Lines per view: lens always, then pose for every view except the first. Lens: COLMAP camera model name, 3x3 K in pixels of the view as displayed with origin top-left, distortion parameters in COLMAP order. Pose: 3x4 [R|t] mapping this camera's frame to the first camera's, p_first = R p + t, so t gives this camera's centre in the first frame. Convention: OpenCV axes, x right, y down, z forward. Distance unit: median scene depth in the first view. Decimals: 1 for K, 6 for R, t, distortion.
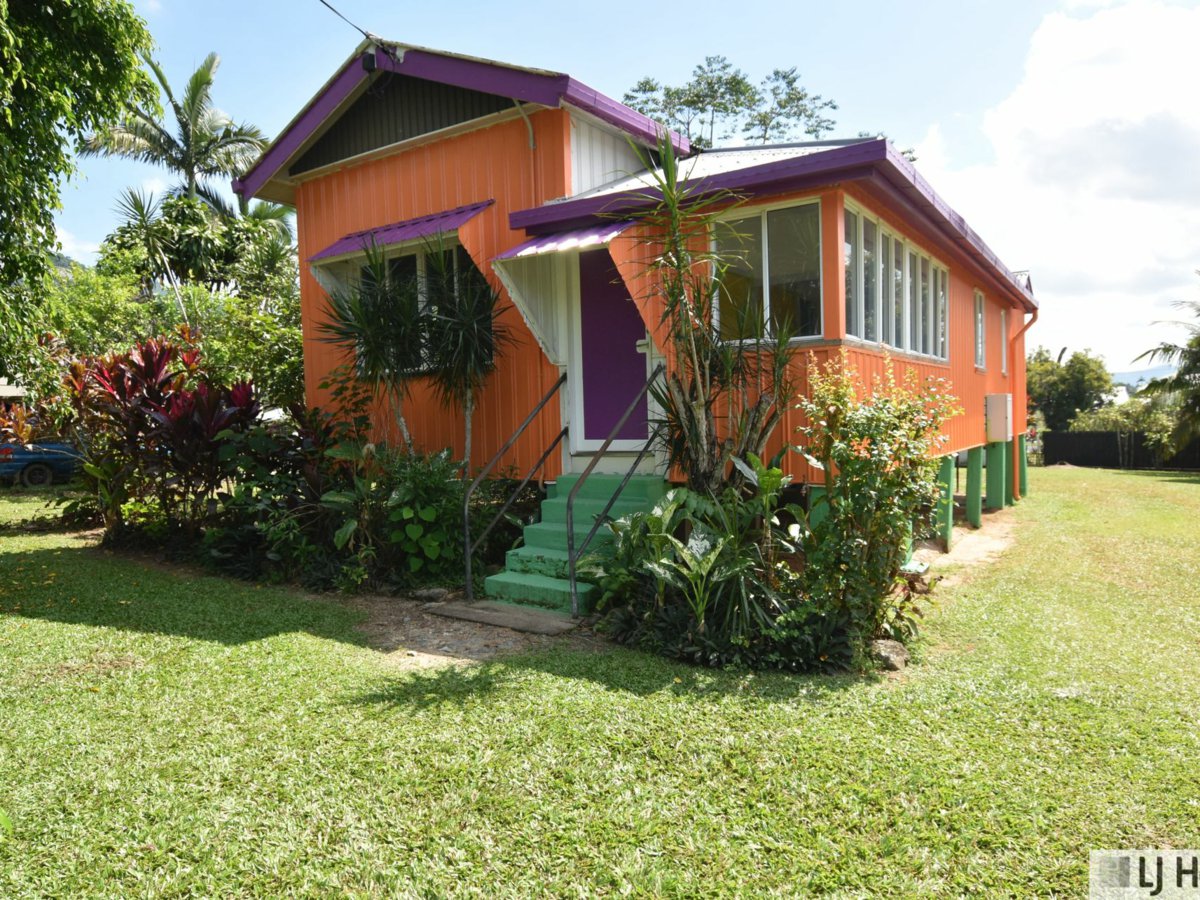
lens RADIAL K [[748.9, 0, 607.5], [0, 748.9, 427.2], [0, 0, 1]] dist [-0.013119, -0.001966]
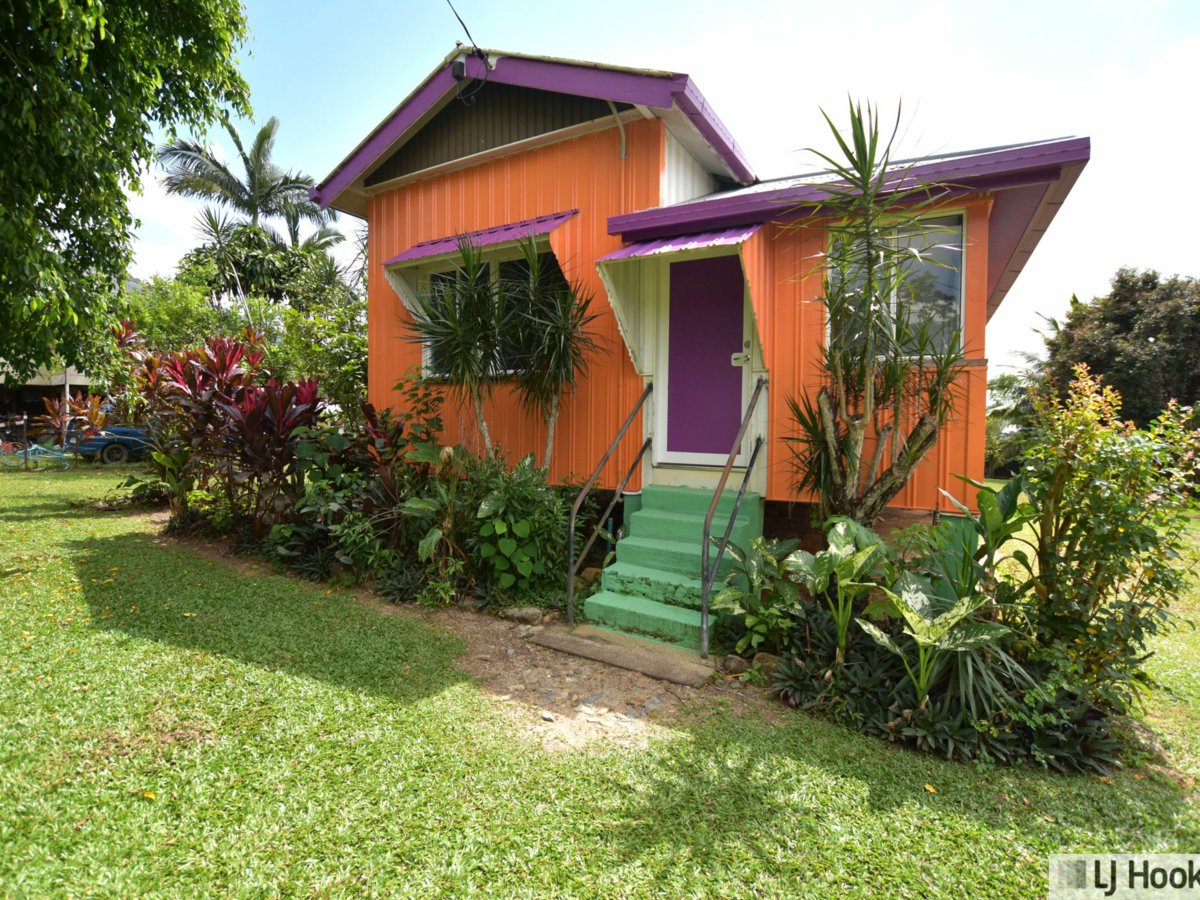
lens RADIAL K [[589.6, 0, 598.6], [0, 589.6, 422.1], [0, 0, 1]] dist [-0.031276, 0.001983]
pose [[0.998595, 0.038006, 0.036934, -0.145596], [-0.037574, 0.999218, -0.012337, -0.008665], [-0.037374, 0.010932, 0.999242, 0.213923]]
